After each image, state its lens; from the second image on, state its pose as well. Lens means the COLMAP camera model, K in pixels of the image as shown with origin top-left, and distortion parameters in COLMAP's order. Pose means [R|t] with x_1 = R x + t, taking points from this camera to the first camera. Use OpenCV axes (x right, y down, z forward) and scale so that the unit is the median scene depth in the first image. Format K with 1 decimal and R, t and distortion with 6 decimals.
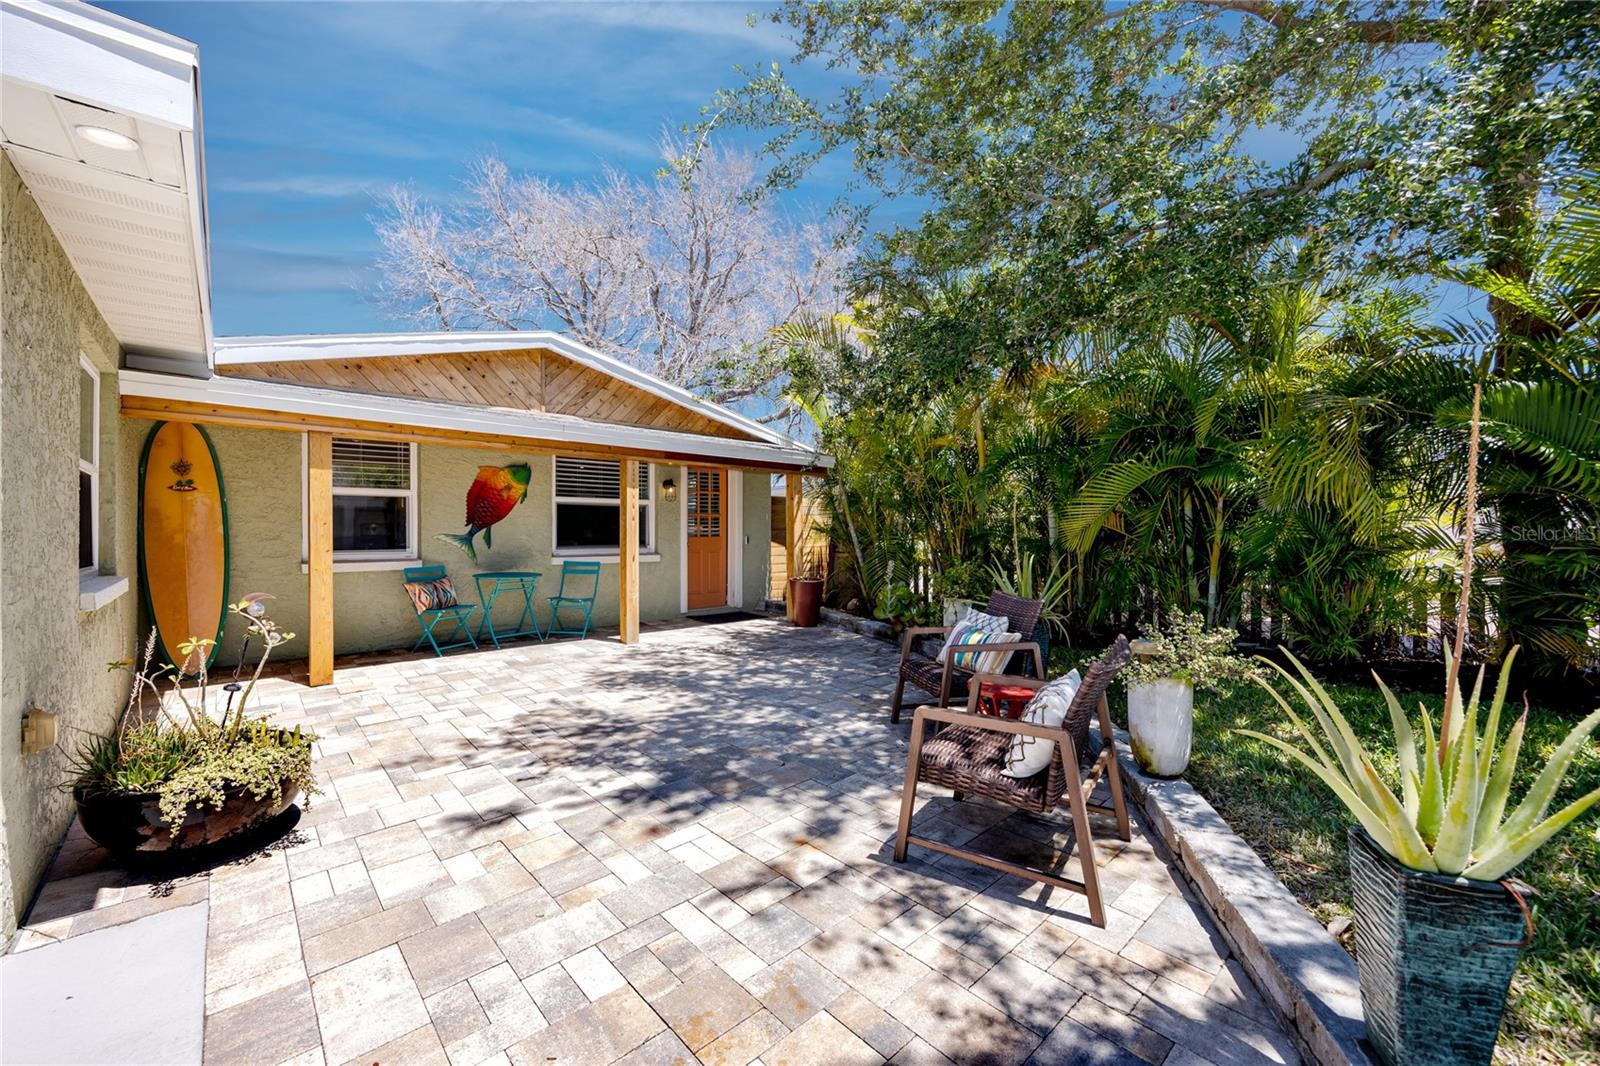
lens RADIAL K [[633.3, 0, 849.3], [0, 633.3, 528.2], [0, 0, 1]] dist [0.004803, 0.000076]
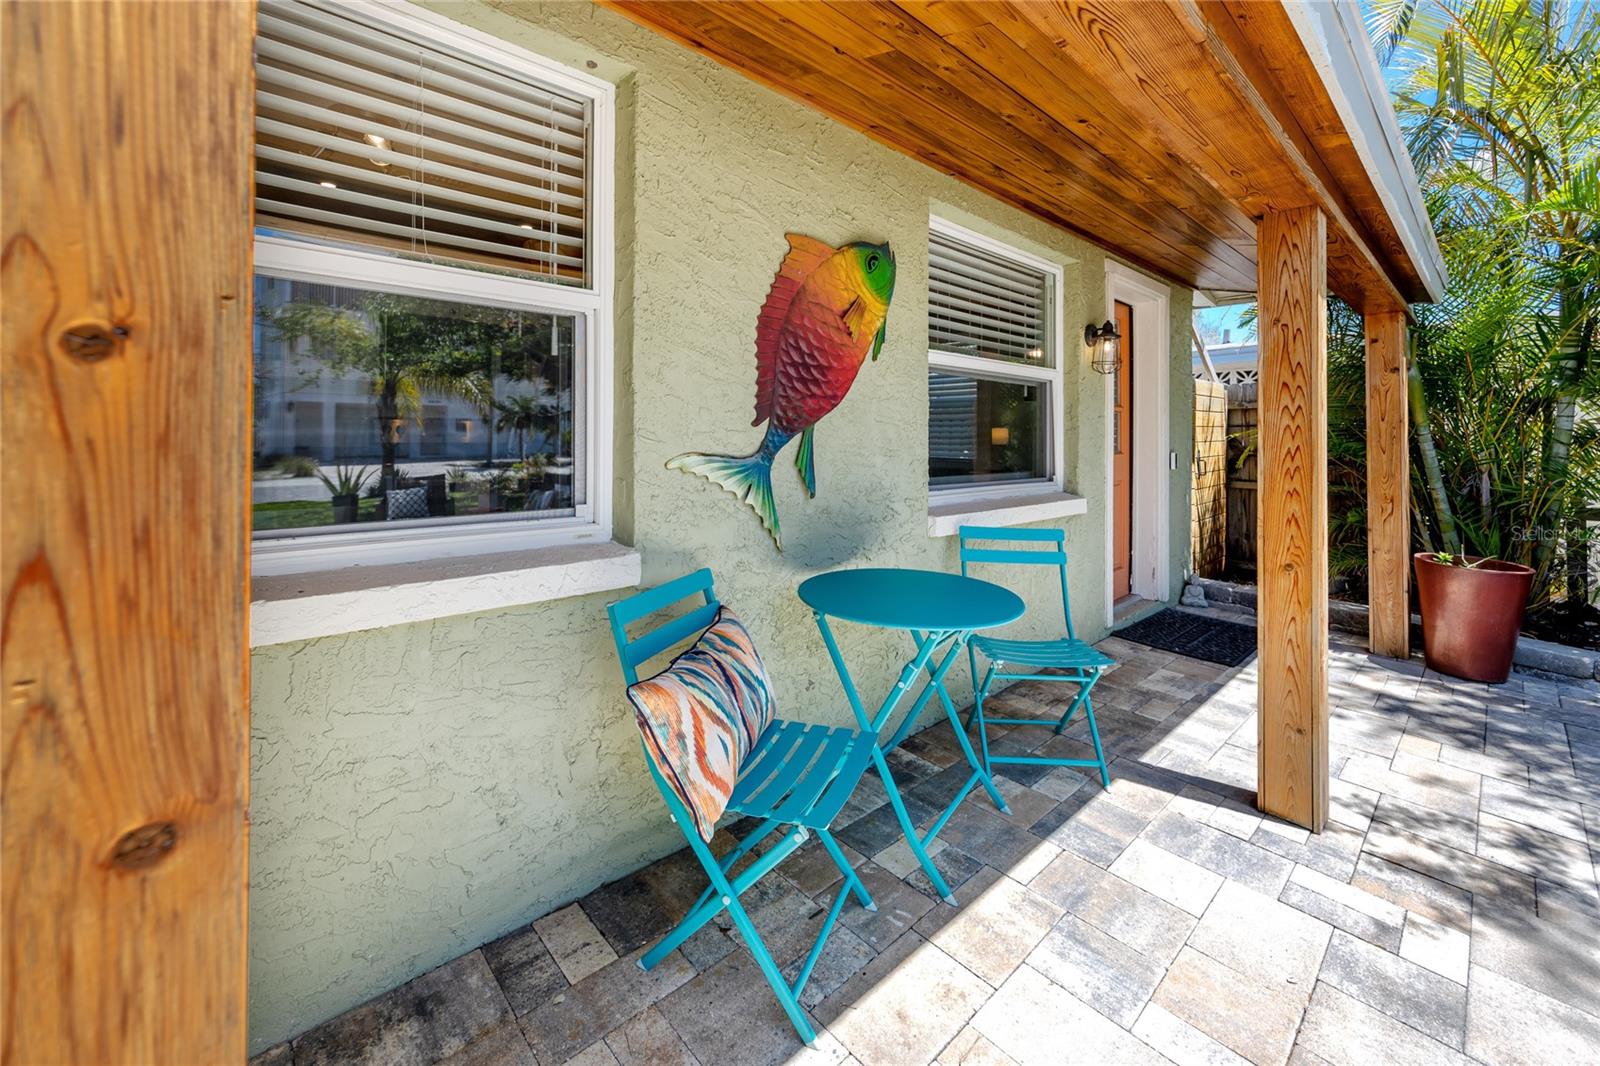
lens RADIAL K [[633.3, 0, 847.8], [0, 633.3, 437.2], [0, 0, 1]] dist [0.004803, 0.000076]
pose [[0.999830, 0.005981, 0.017469, -0.563256], [-0.005910, 0.999974, -0.004078, 0.003164], [-0.017493, 0.003974, 0.999839, 0.700111]]
